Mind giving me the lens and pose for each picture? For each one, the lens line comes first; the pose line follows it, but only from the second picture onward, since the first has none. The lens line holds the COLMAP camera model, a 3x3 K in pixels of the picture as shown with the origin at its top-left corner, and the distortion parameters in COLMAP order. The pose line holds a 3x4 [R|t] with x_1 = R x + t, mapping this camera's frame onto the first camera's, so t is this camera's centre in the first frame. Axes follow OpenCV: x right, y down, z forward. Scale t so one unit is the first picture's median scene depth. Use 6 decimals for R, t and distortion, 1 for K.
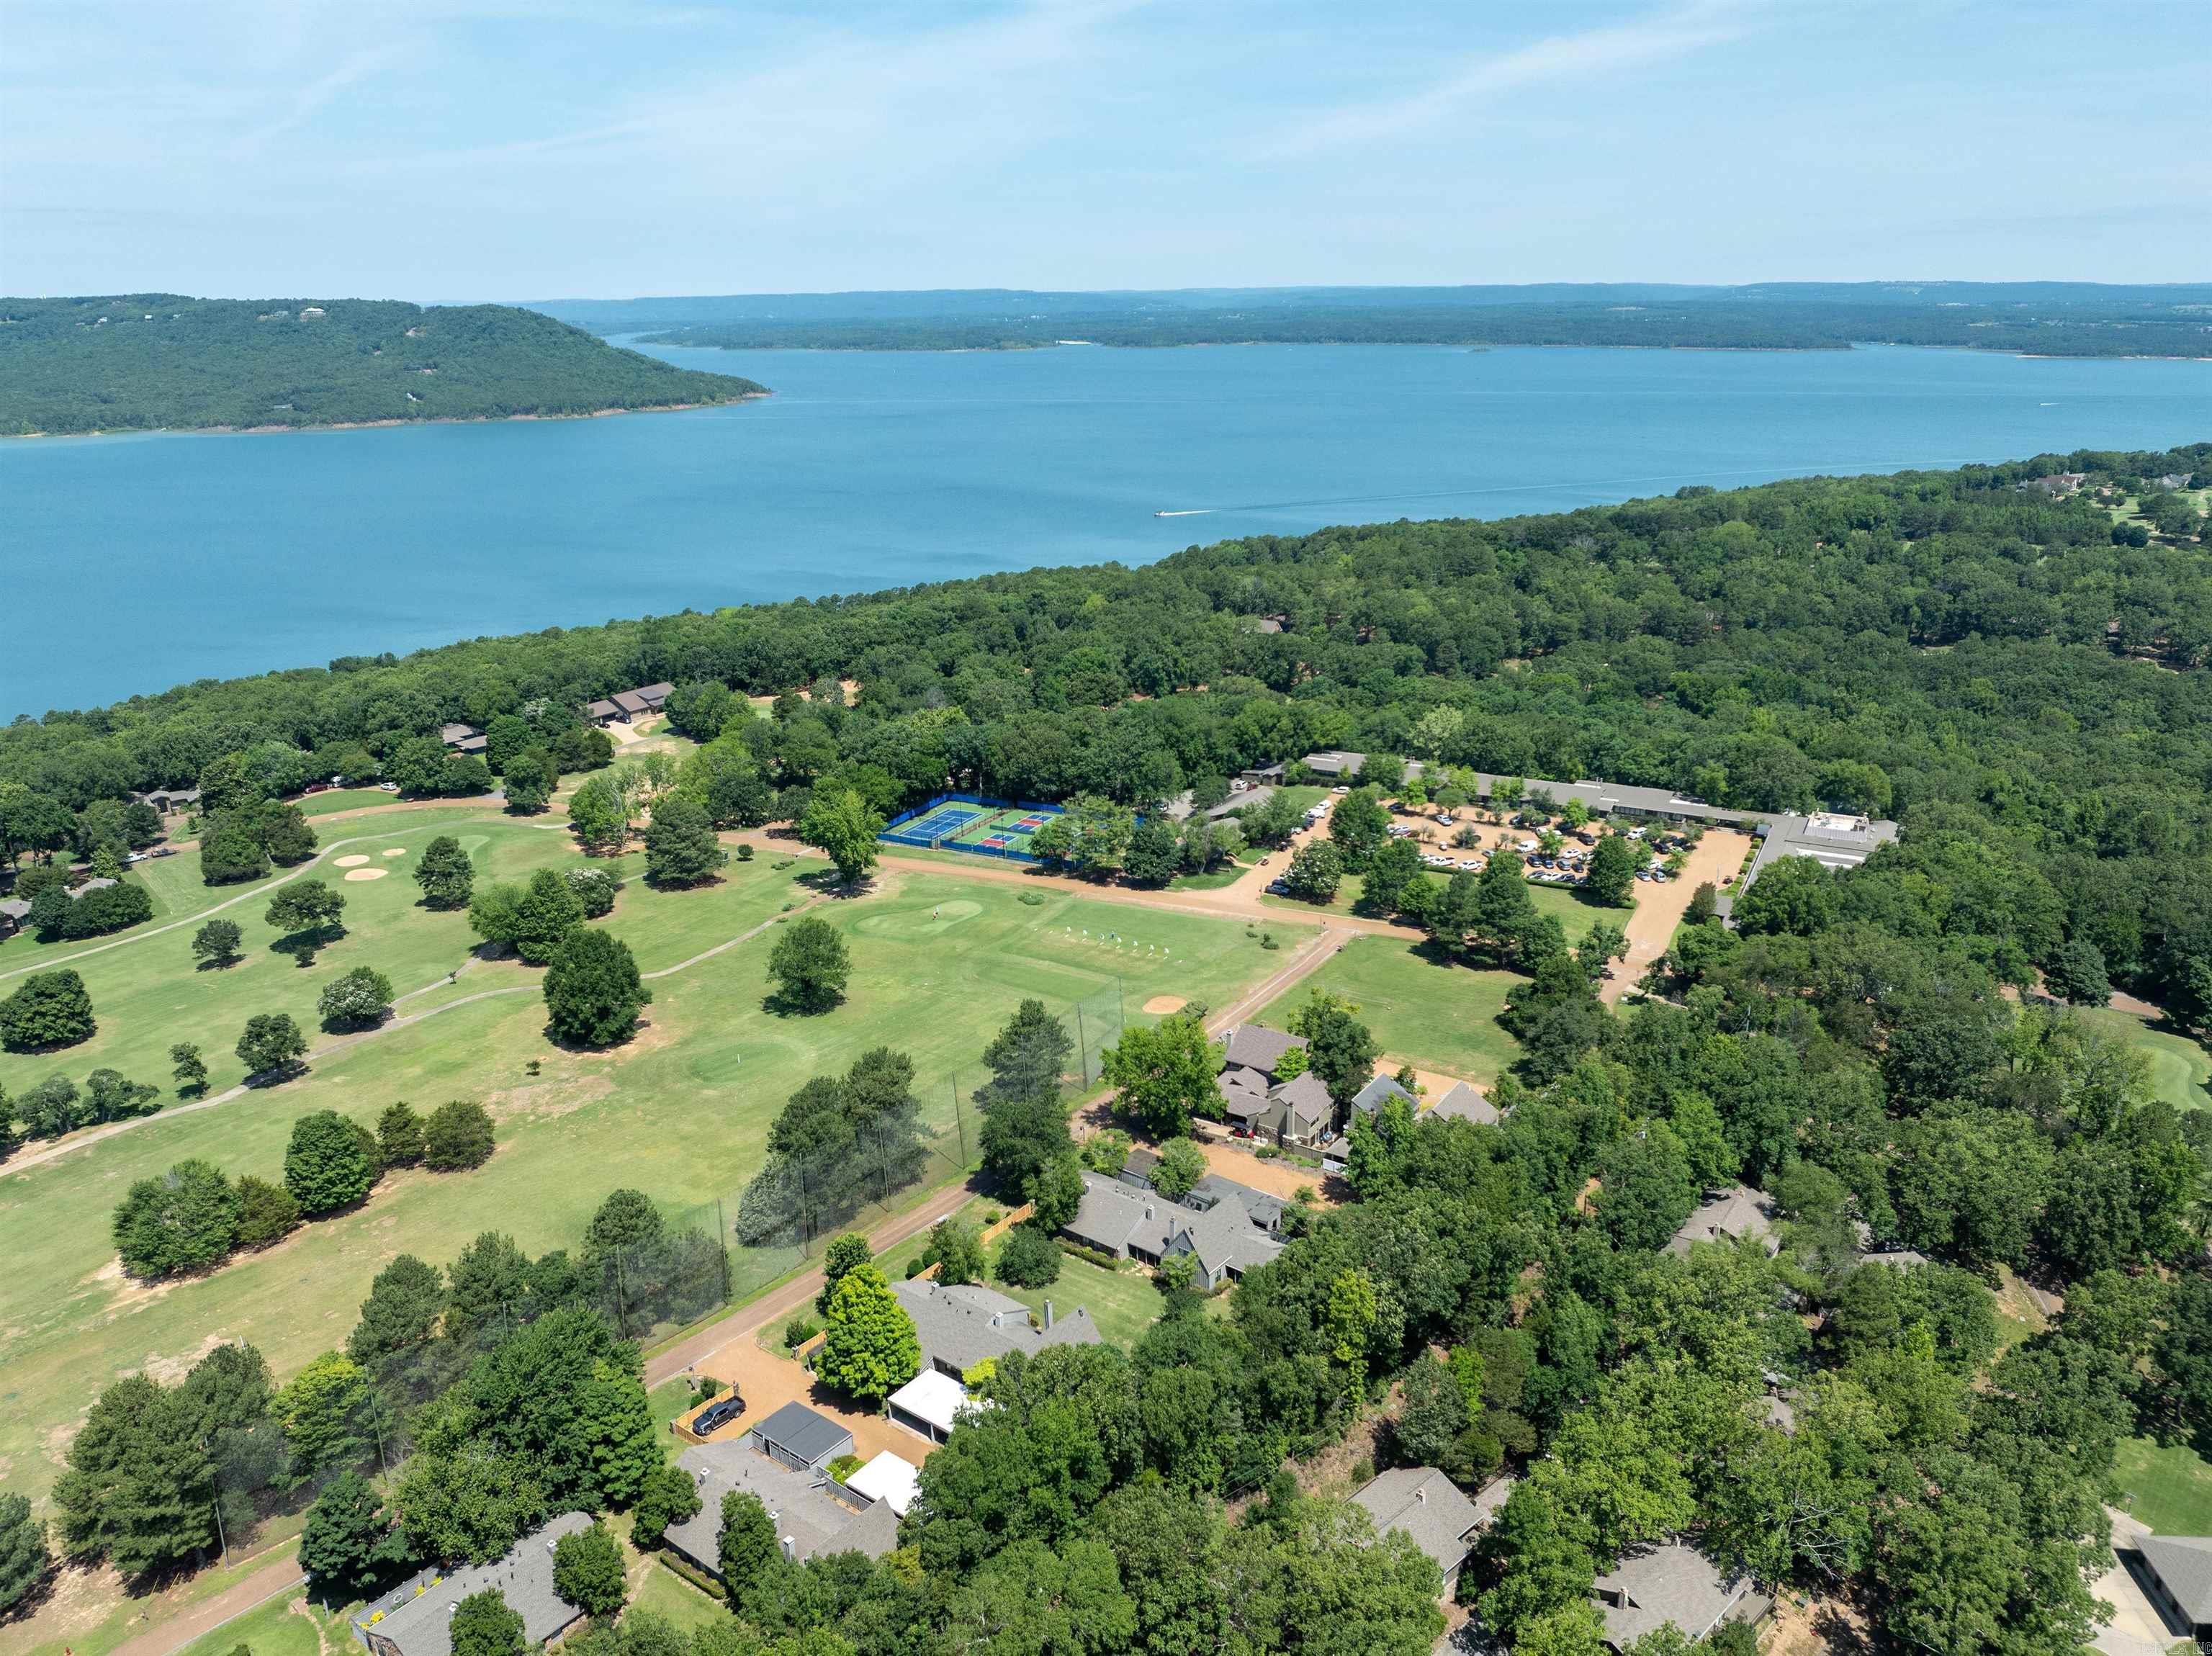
lens RADIAL K [[1641.7, 0, 1114.6], [0, 1641.7, 833.5], [0, 0, 1]] dist [-0.035109, 0.000060]
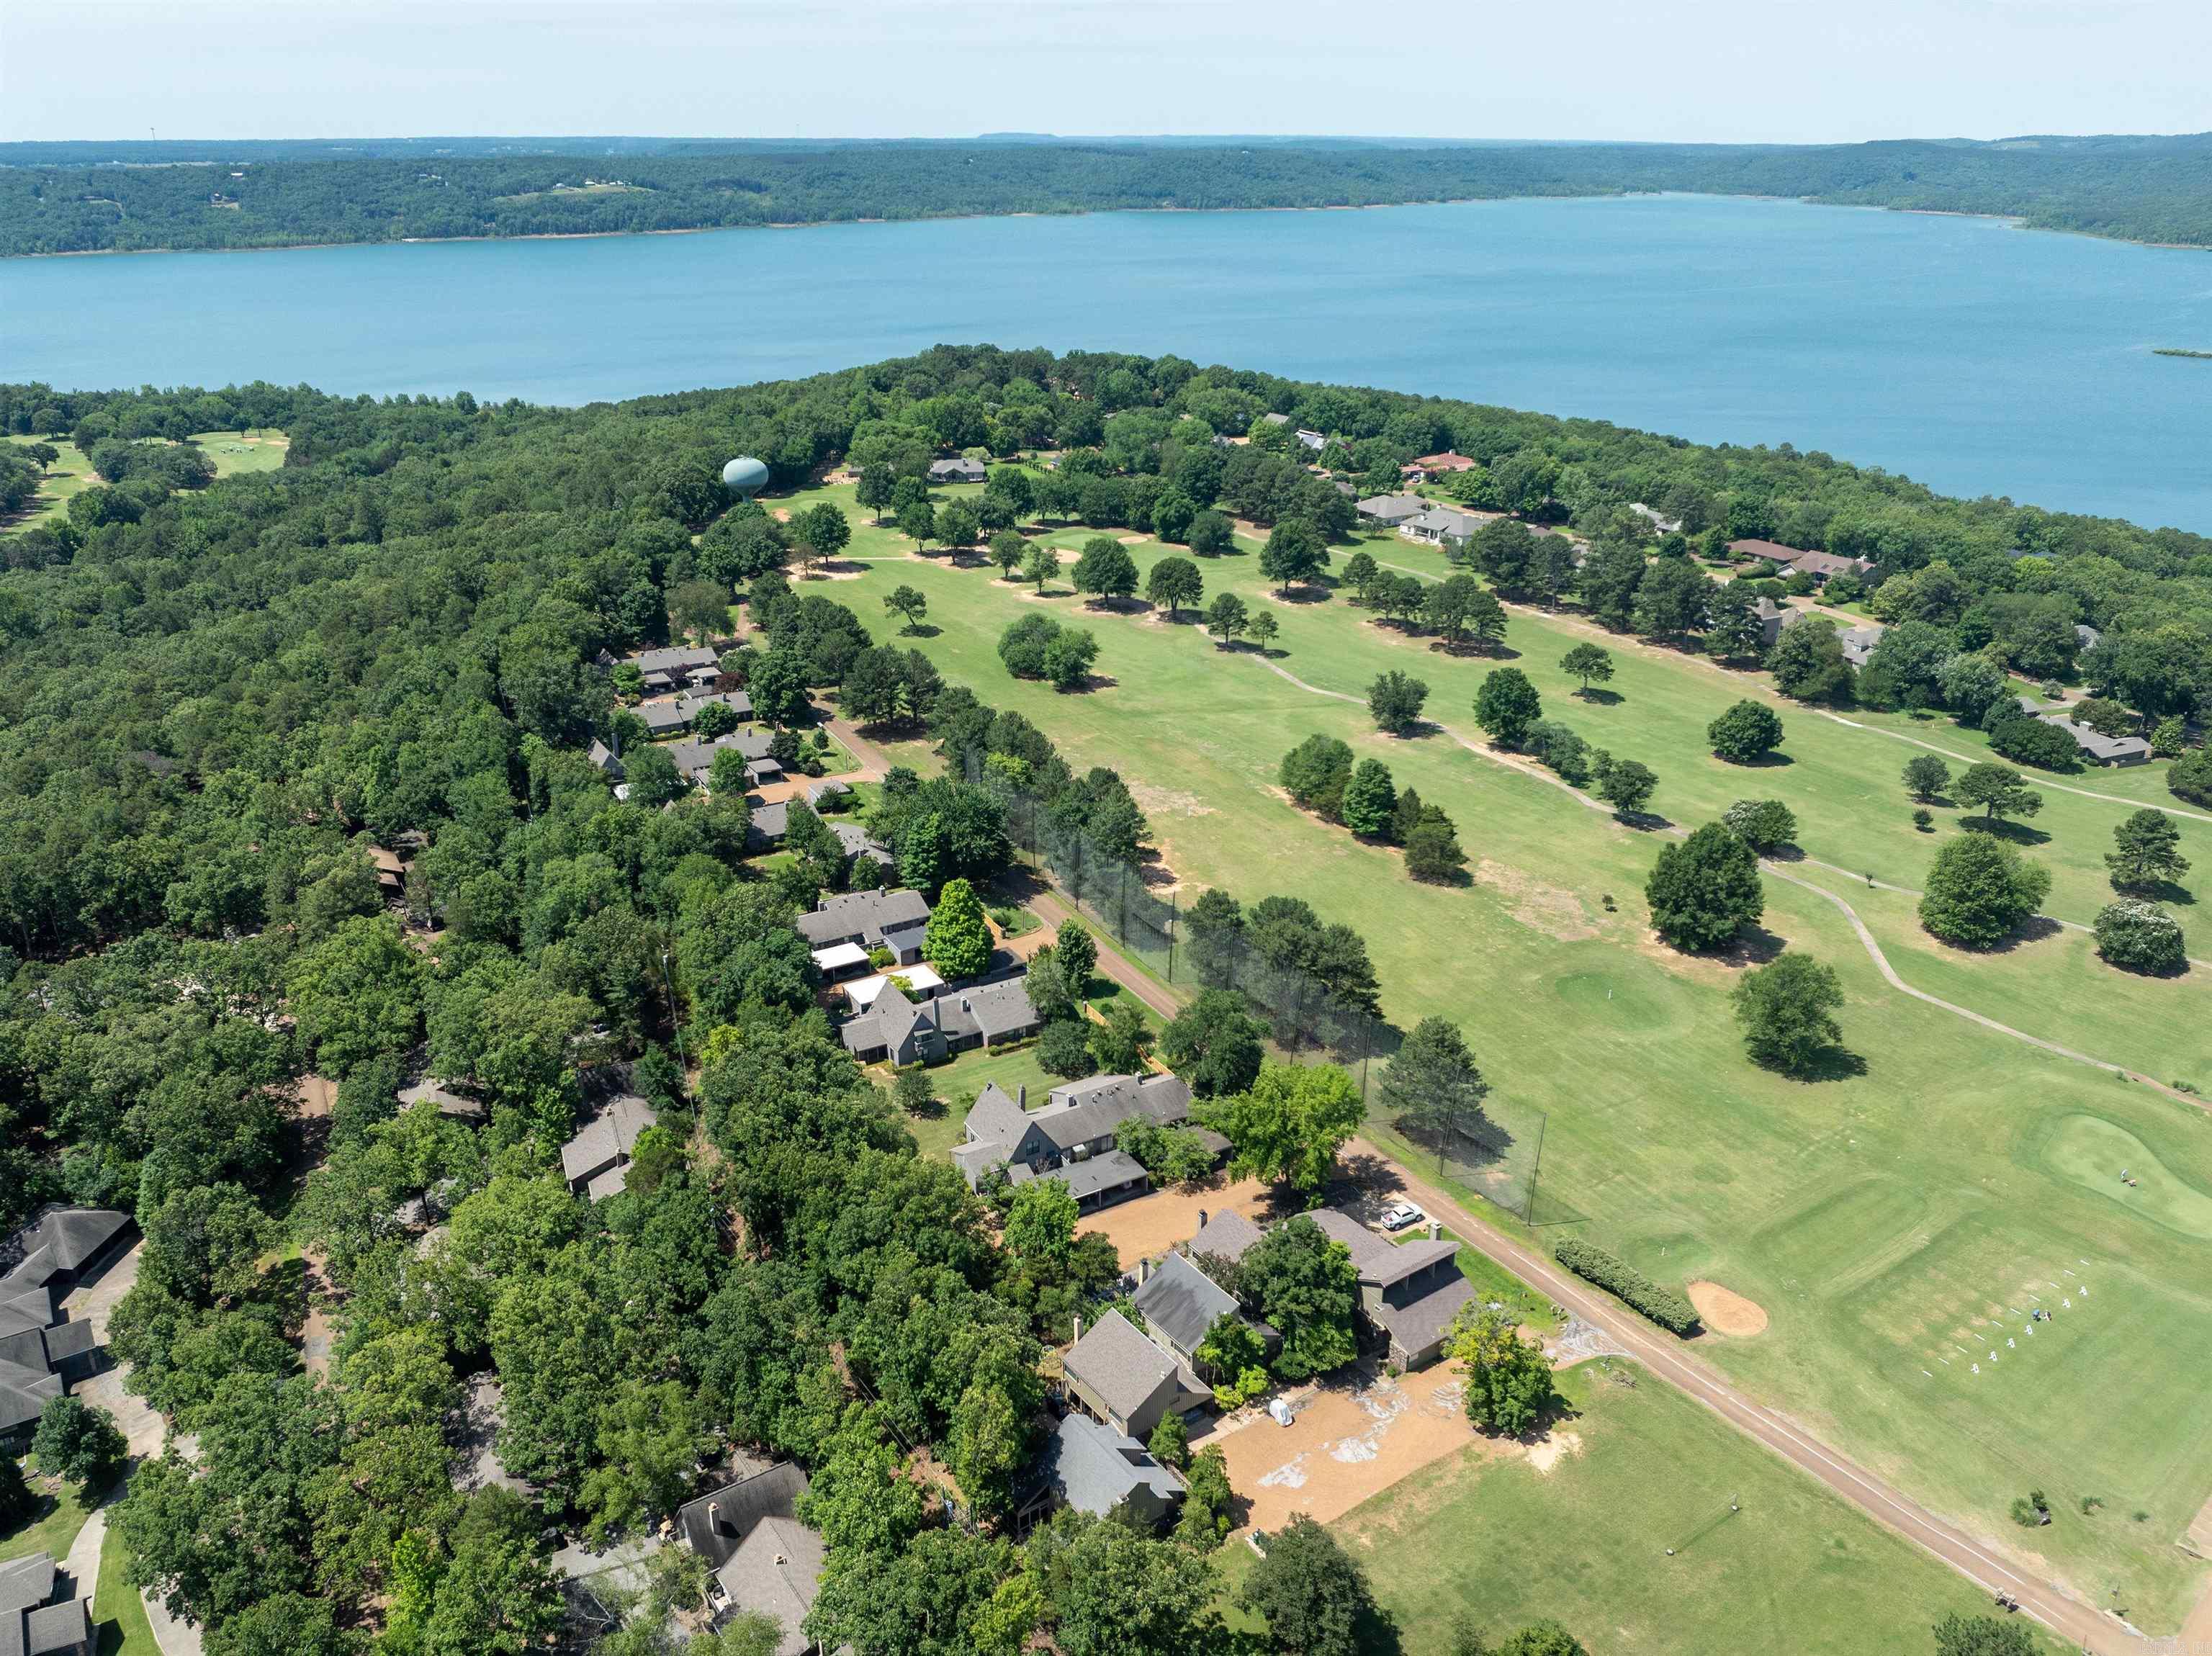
lens RADIAL K [[1719.8, 0, 1127.3], [0, 1719.8, 825.2], [0, 0, 1]] dist [-0.029569, -0.000116]
pose [[-0.360953, 0.358598, -0.860883, 0.481787], [-0.289167, 0.834583, 0.468886, -0.228809], [0.886620, 0.418185, -0.197551, 0.681785]]
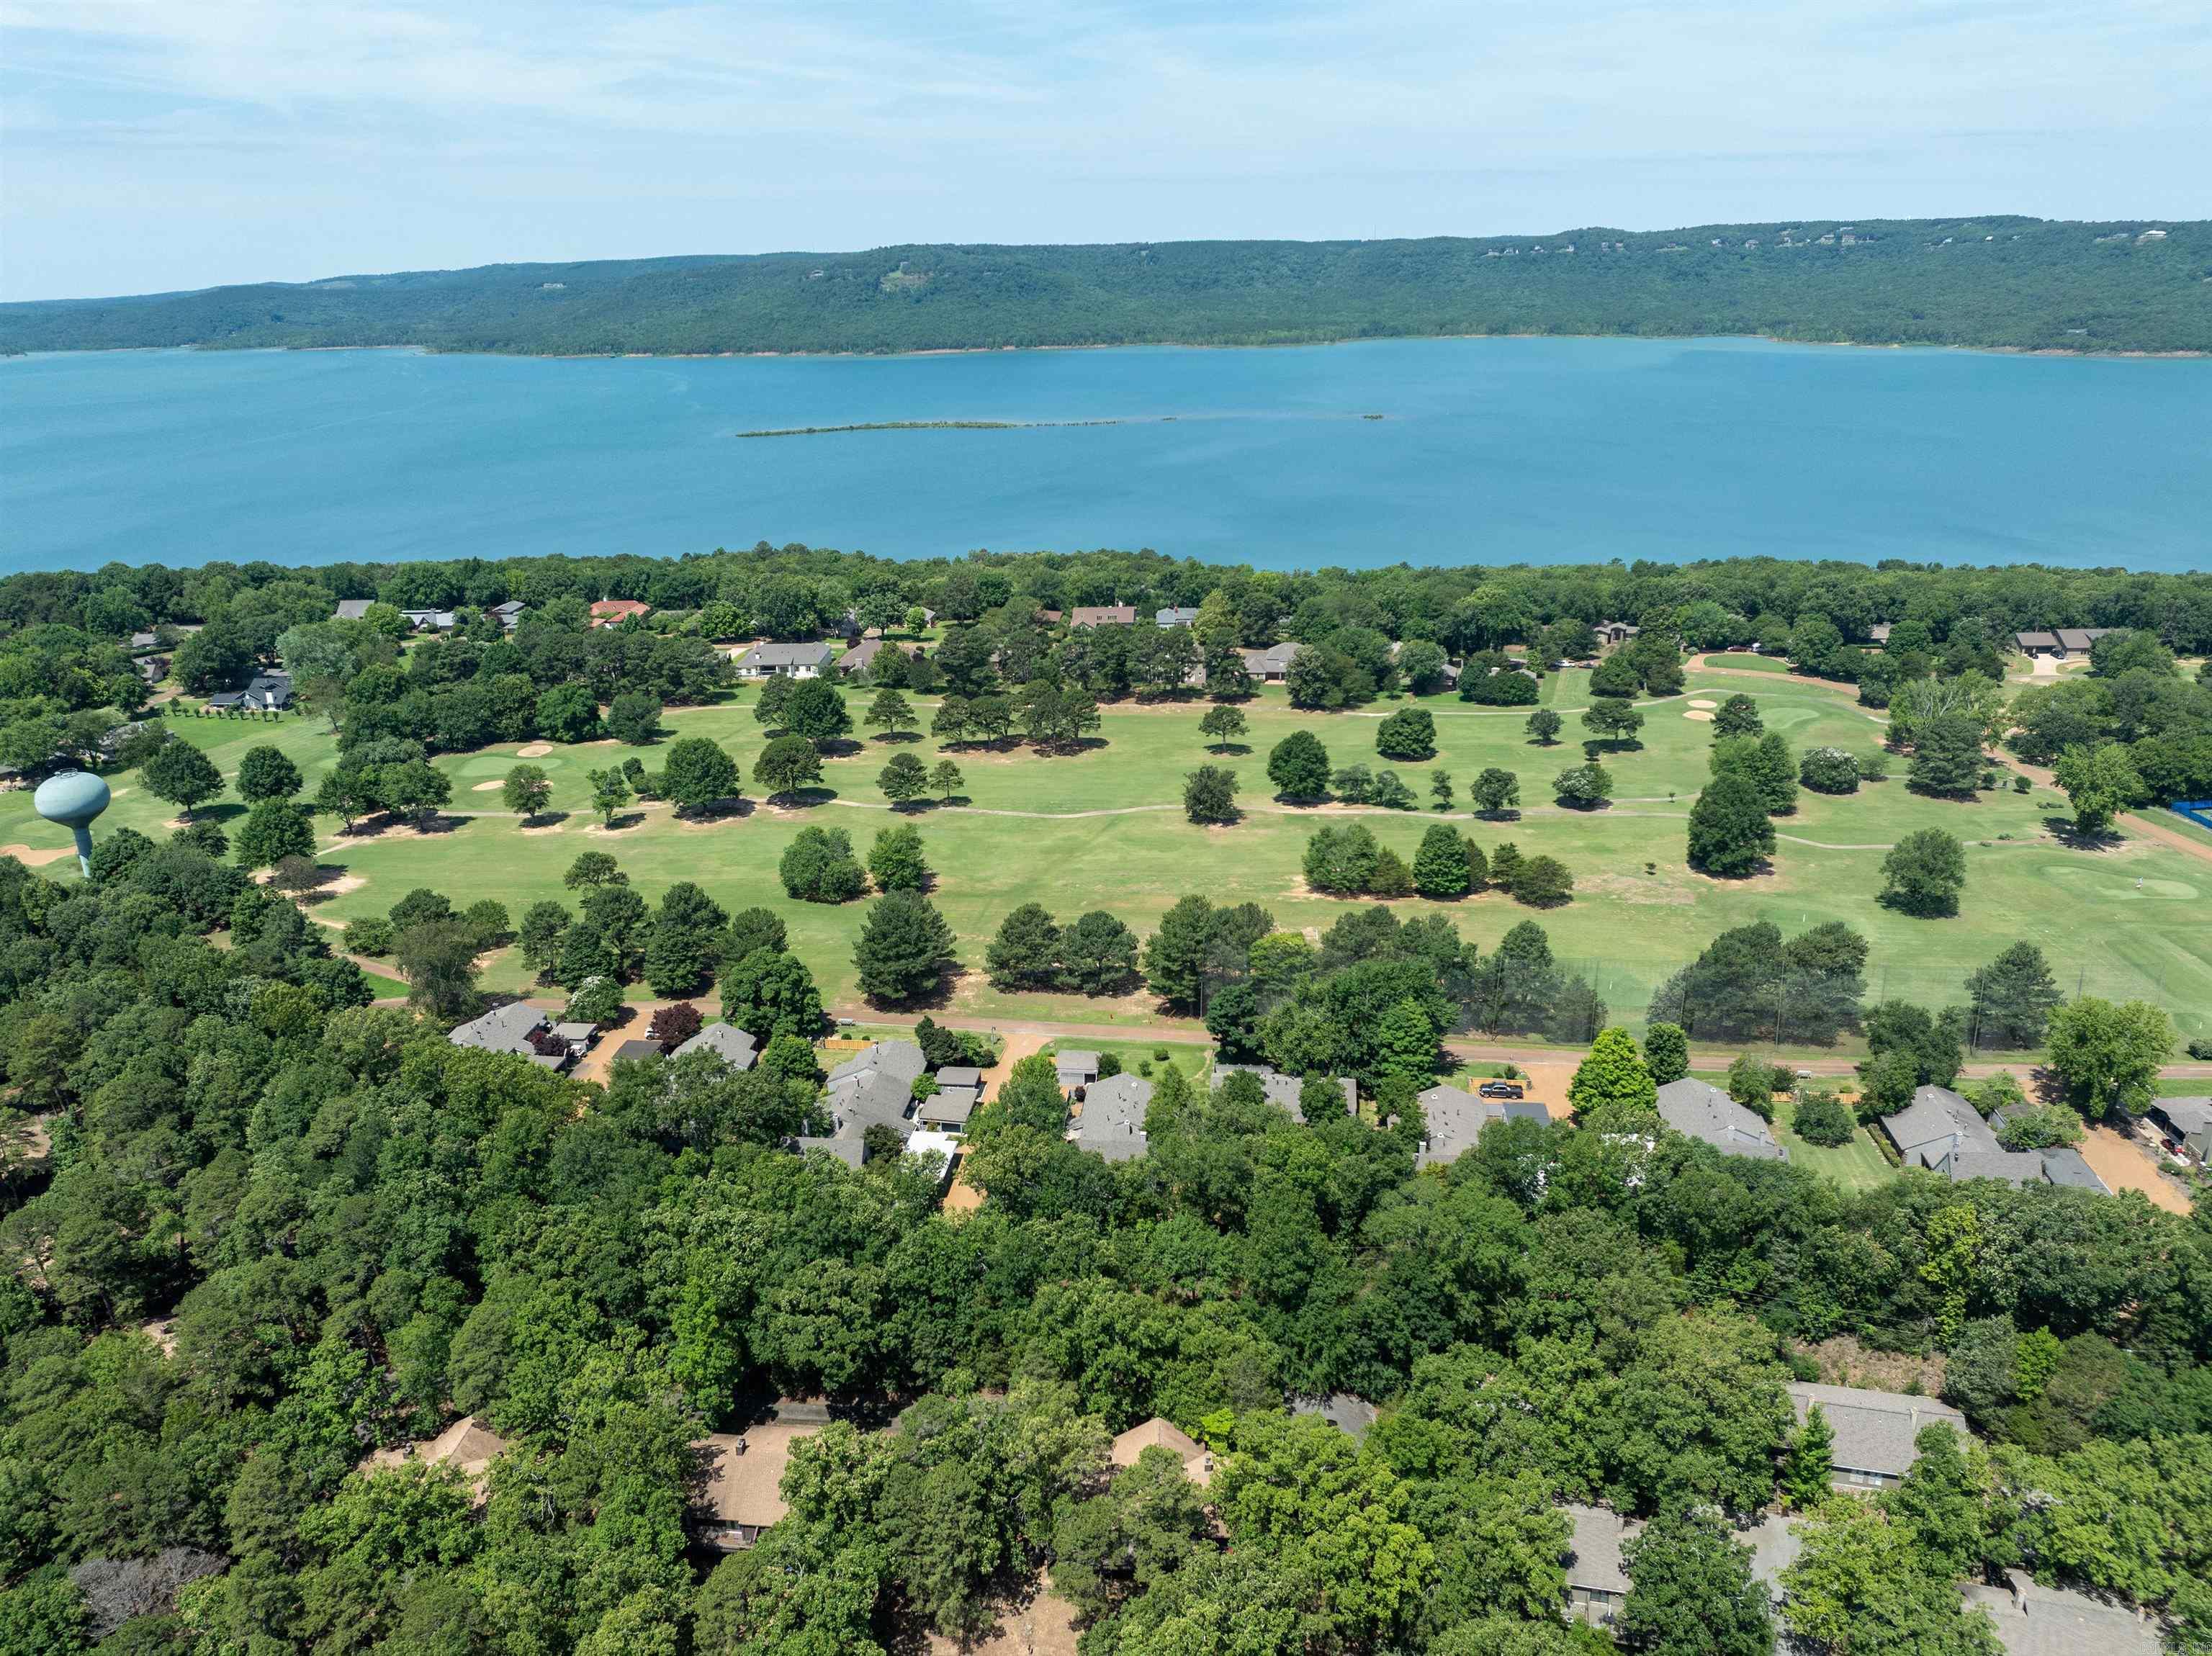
lens RADIAL K [[1641.7, 0, 1114.6], [0, 1641.7, 833.5], [0, 0, 1]] dist [-0.035109, 0.000060]
pose [[0.512340, 0.283719, -0.810562, 0.301544], [-0.247468, 0.952589, 0.177012, 0.001586], [0.822355, 0.109898, 0.558261, -0.005361]]
